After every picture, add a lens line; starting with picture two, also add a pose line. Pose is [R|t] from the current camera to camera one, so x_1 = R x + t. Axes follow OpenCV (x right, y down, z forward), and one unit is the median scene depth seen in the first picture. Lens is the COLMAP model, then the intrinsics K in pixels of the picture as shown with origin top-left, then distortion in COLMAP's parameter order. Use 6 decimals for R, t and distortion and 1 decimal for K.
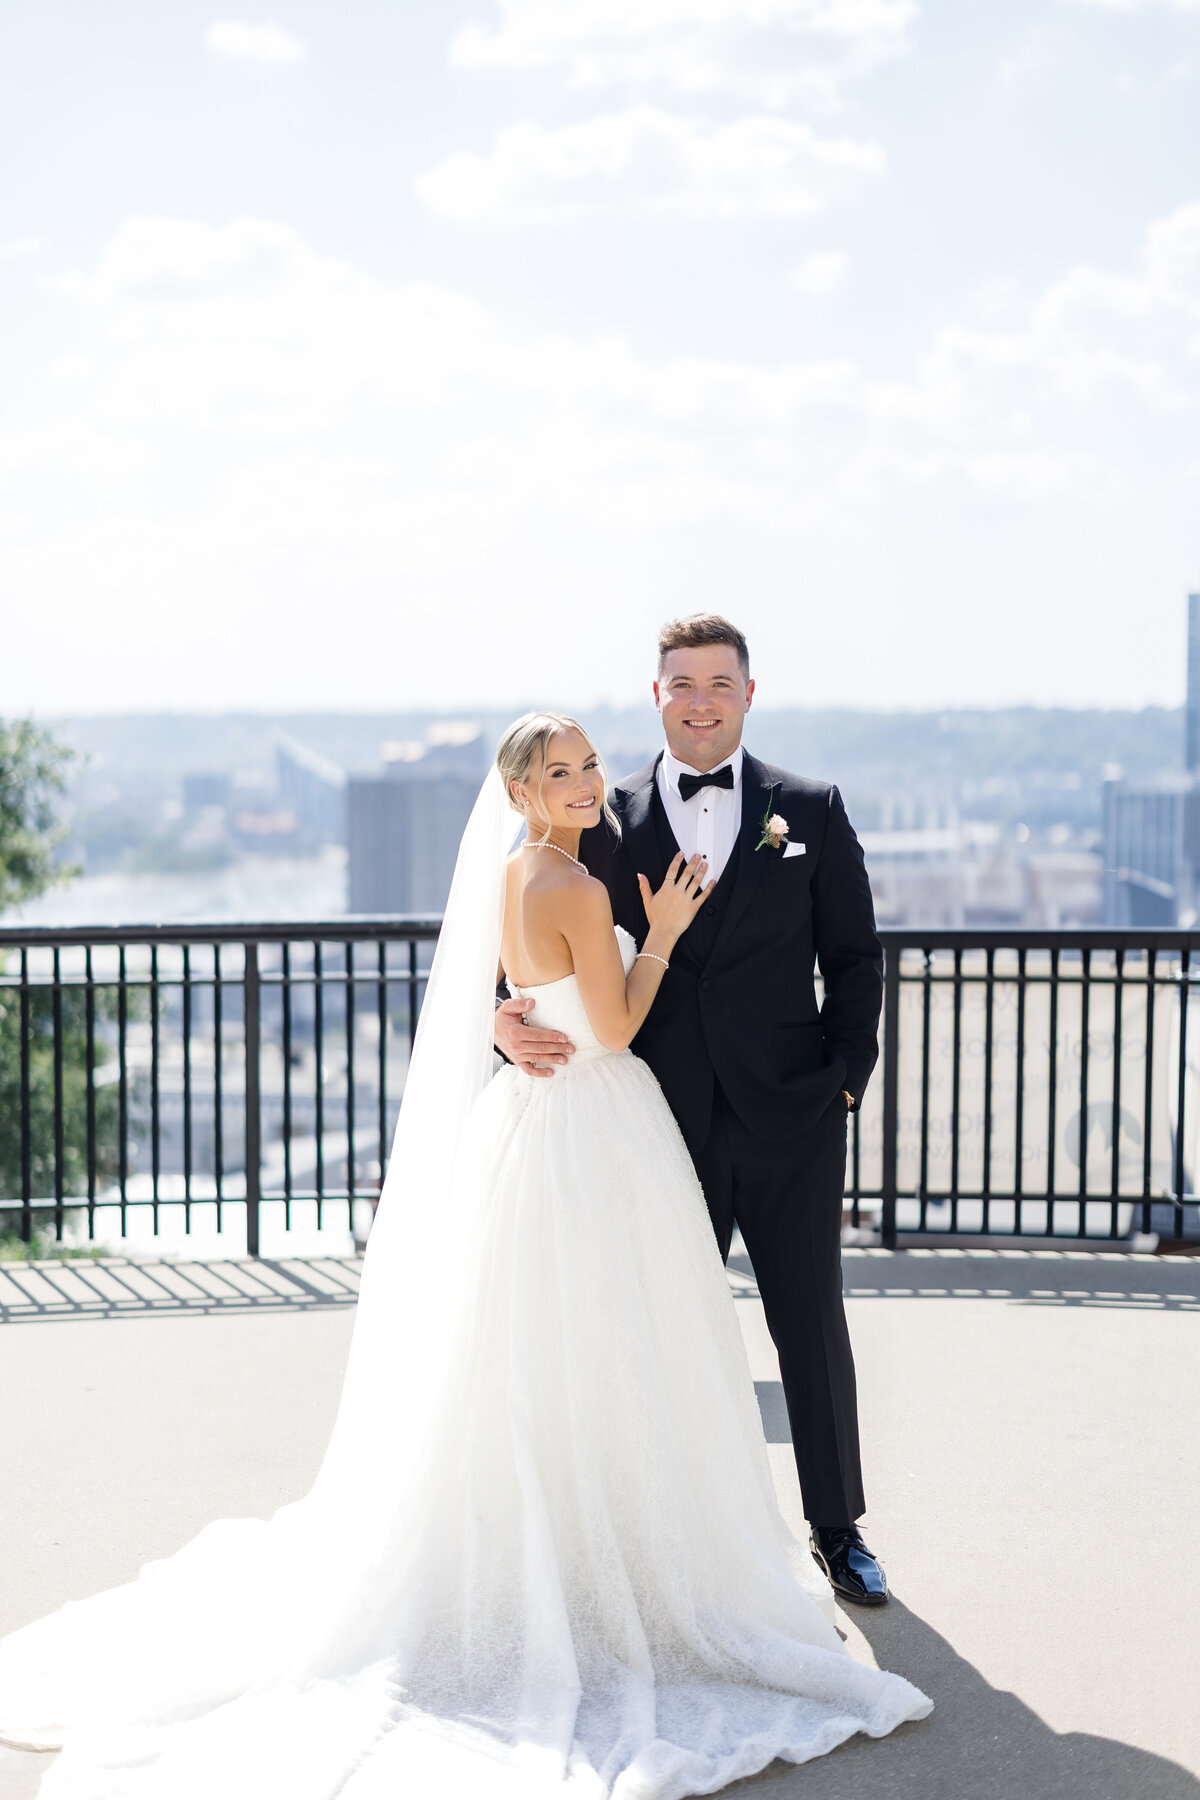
lens RADIAL K [[2659.5, 0, 600.0], [0, 2659.5, 900.0], [0, 0, 1]] dist [0.017195, -0.000205]
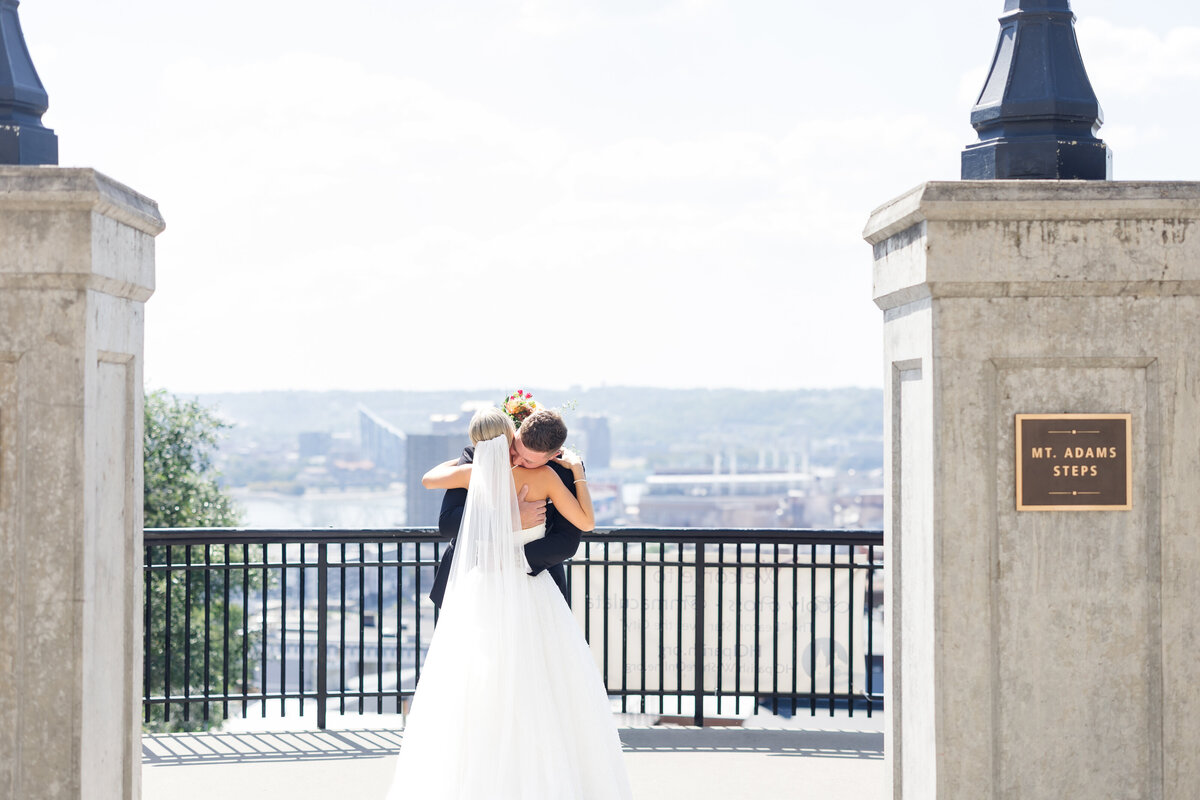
lens RADIAL K [[1763.7, 0, 595.6], [0, 1763.7, 372.4], [0, 0, 1]] dist [0.011059, -0.047152]
pose [[0.999947, 0.002760, 0.009907, 0.031227], [-0.001946, 0.996695, -0.081208, -0.001313], [-0.010098, 0.081184, 0.996648, -0.134773]]
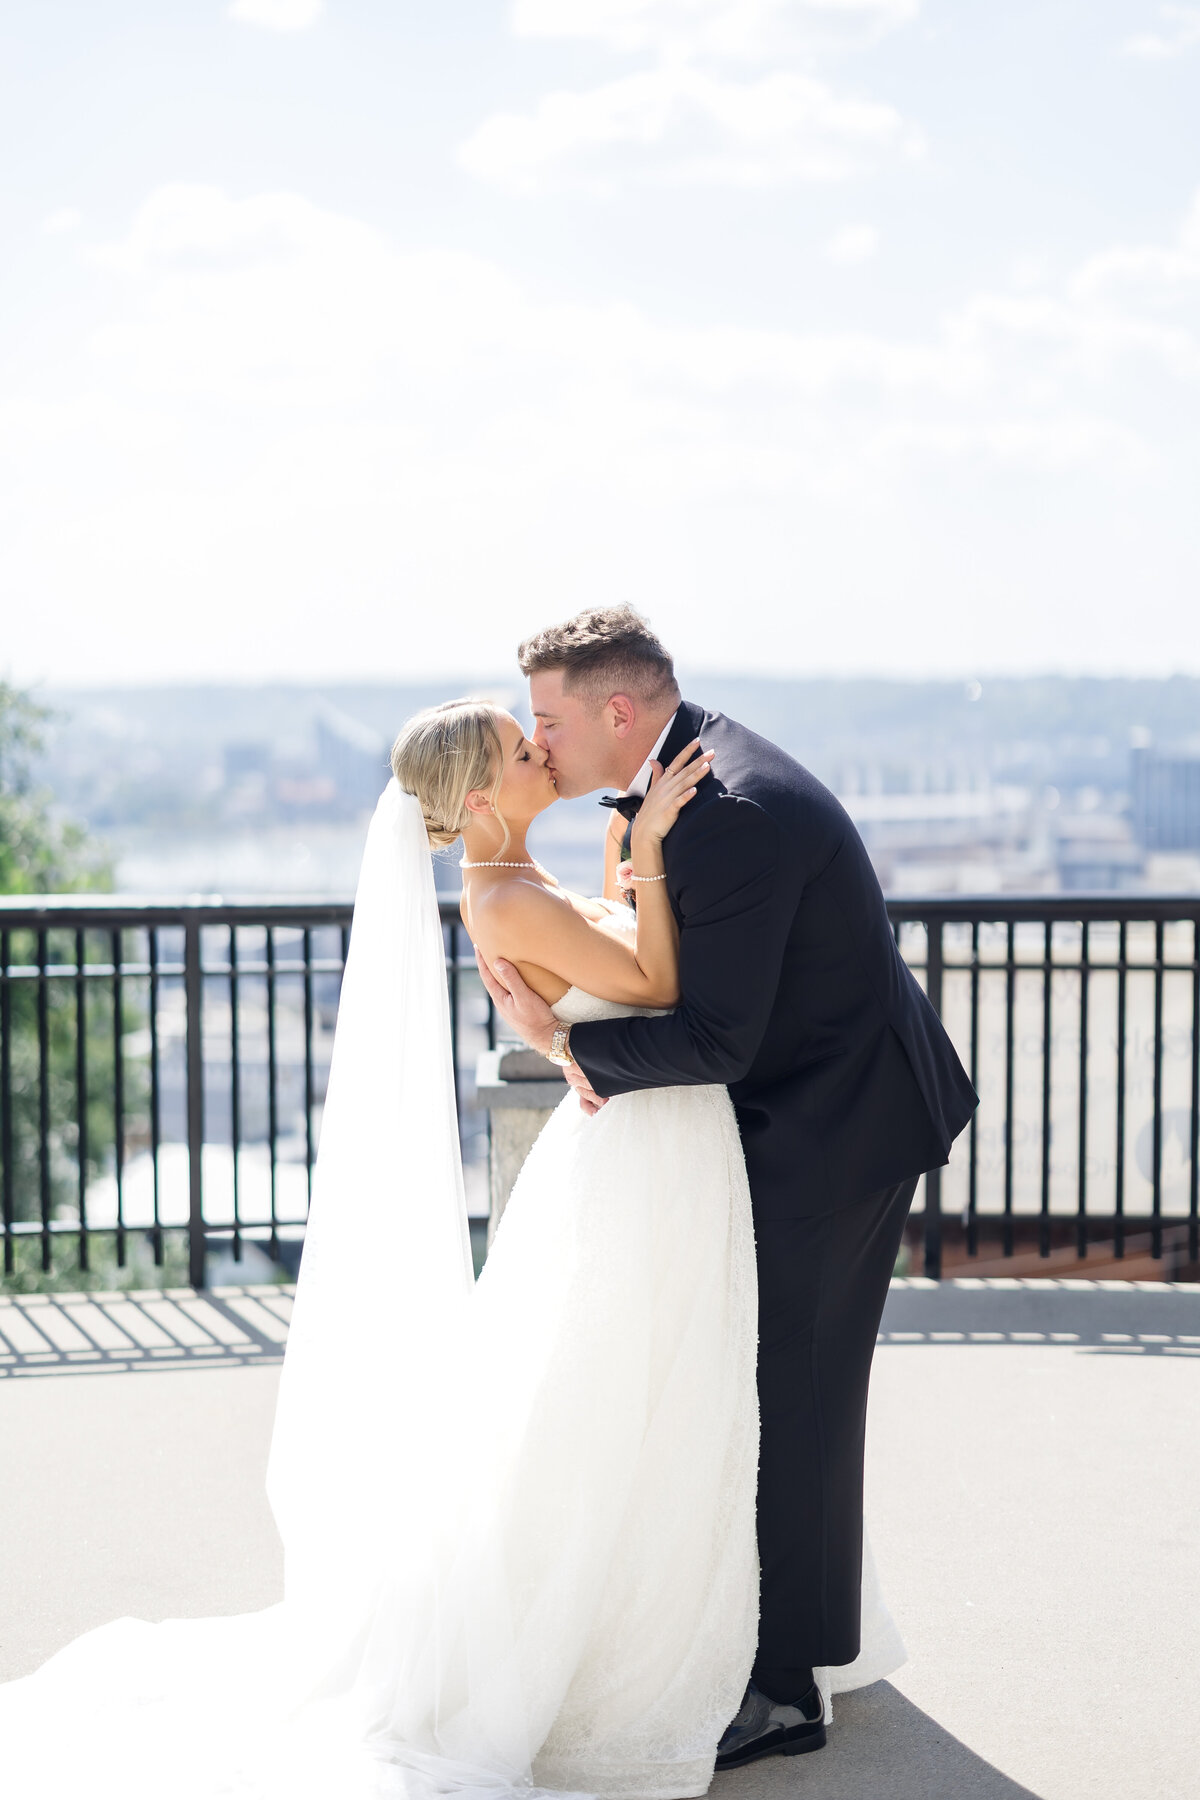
lens RADIAL K [[2595.5, 0, 608.7], [0, 2595.5, 855.7], [0, 0, 1]] dist [0.013535, 0.088439]
pose [[0.999920, -0.005122, -0.011523, 0.013516], [0.005083, 0.999981, -0.003428, -0.004199], [0.011540, 0.003369, 0.999928, 0.152727]]
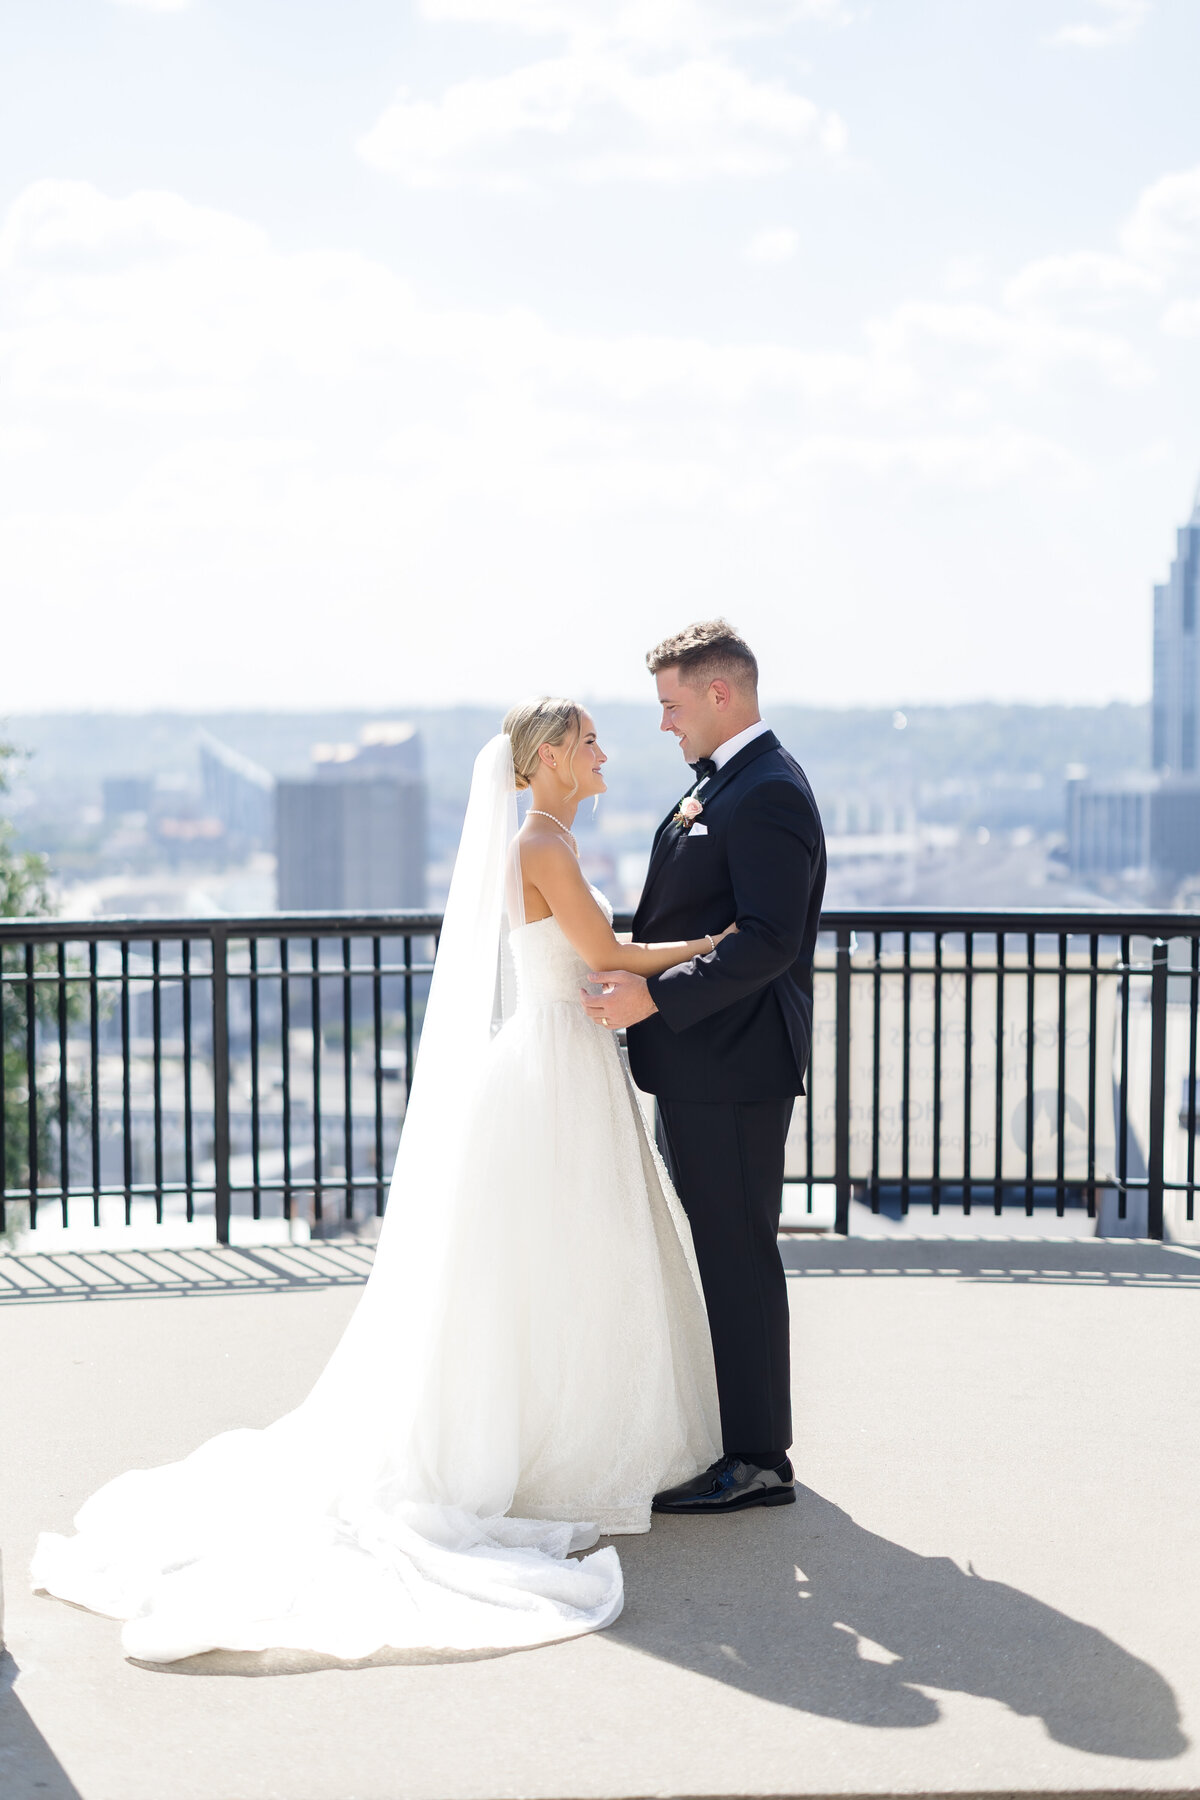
lens RADIAL K [[2802.1, 0, 589.5], [0, 2802.1, 902.4], [0, 0, 1]] dist [0.033692, 0.059875]
pose [[0.999828, -0.005382, 0.017751, -0.007738], [0.005421, 0.999983, -0.002182, 0.004957], [-0.017739, 0.002278, 0.999840, -0.083903]]
